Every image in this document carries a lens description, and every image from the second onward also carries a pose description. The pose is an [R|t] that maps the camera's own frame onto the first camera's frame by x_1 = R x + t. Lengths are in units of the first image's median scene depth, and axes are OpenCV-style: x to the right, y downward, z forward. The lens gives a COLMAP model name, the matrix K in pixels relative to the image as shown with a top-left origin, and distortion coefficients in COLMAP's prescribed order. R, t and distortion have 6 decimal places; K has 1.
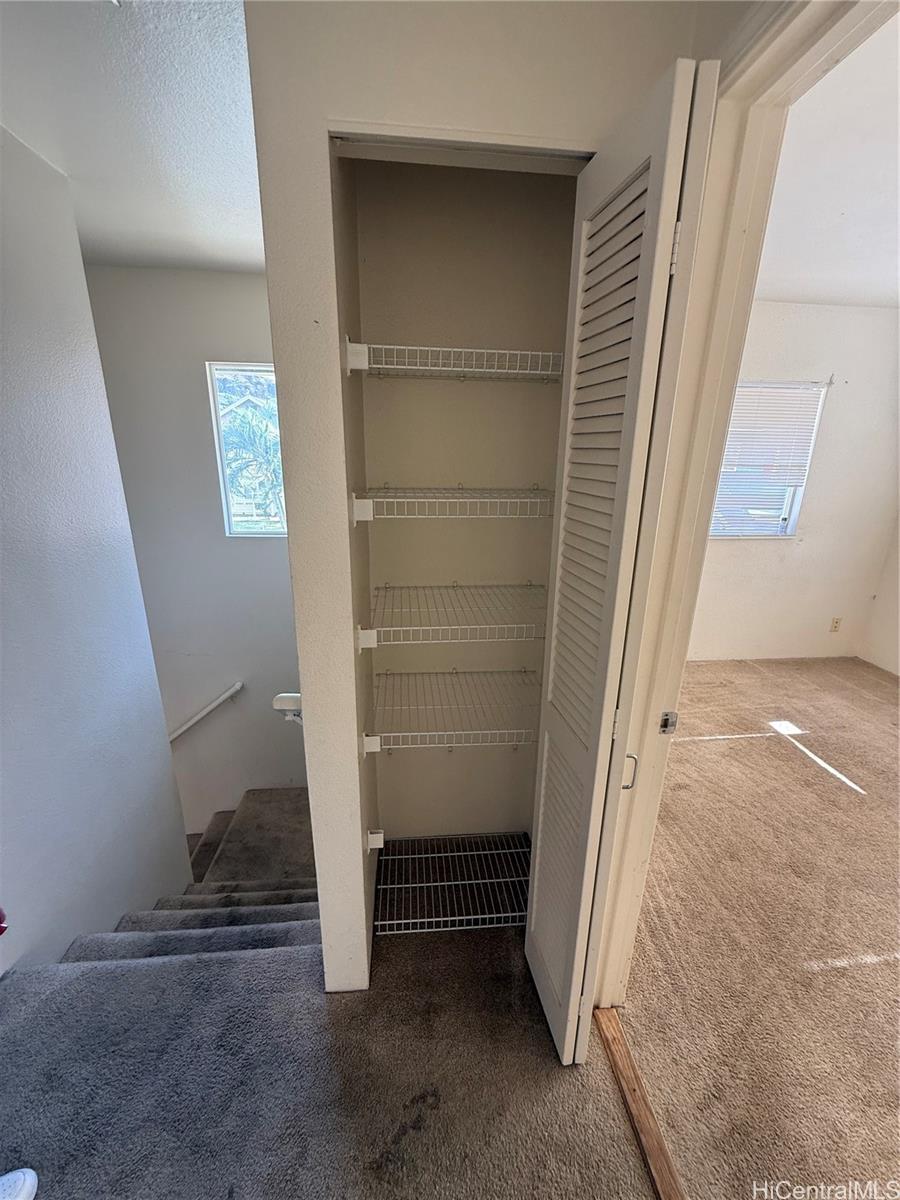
lens RADIAL K [[478.4, 0, 450.8], [0, 478.4, 598.6], [0, 0, 1]] dist [0.001254, -0.000020]
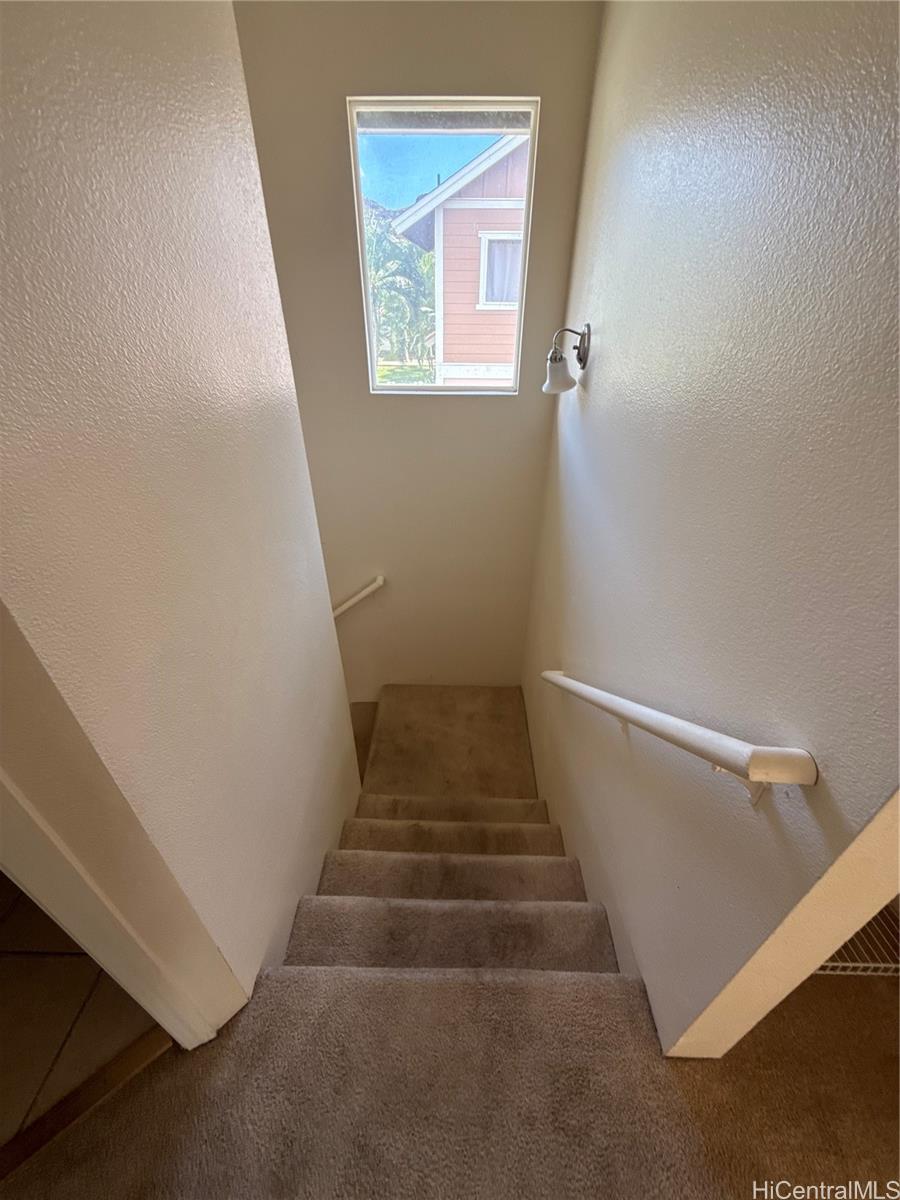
lens RADIAL K [[478.4, 0, 450.8], [0, 478.4, 598.6], [0, 0, 1]] dist [0.001254, -0.000020]
pose [[0.993976, 0.047504, -0.098770, -0.252883], [-0.017049, 0.957232, 0.288819, -0.040507], [0.108266, -0.285395, 0.952275, 0.201038]]
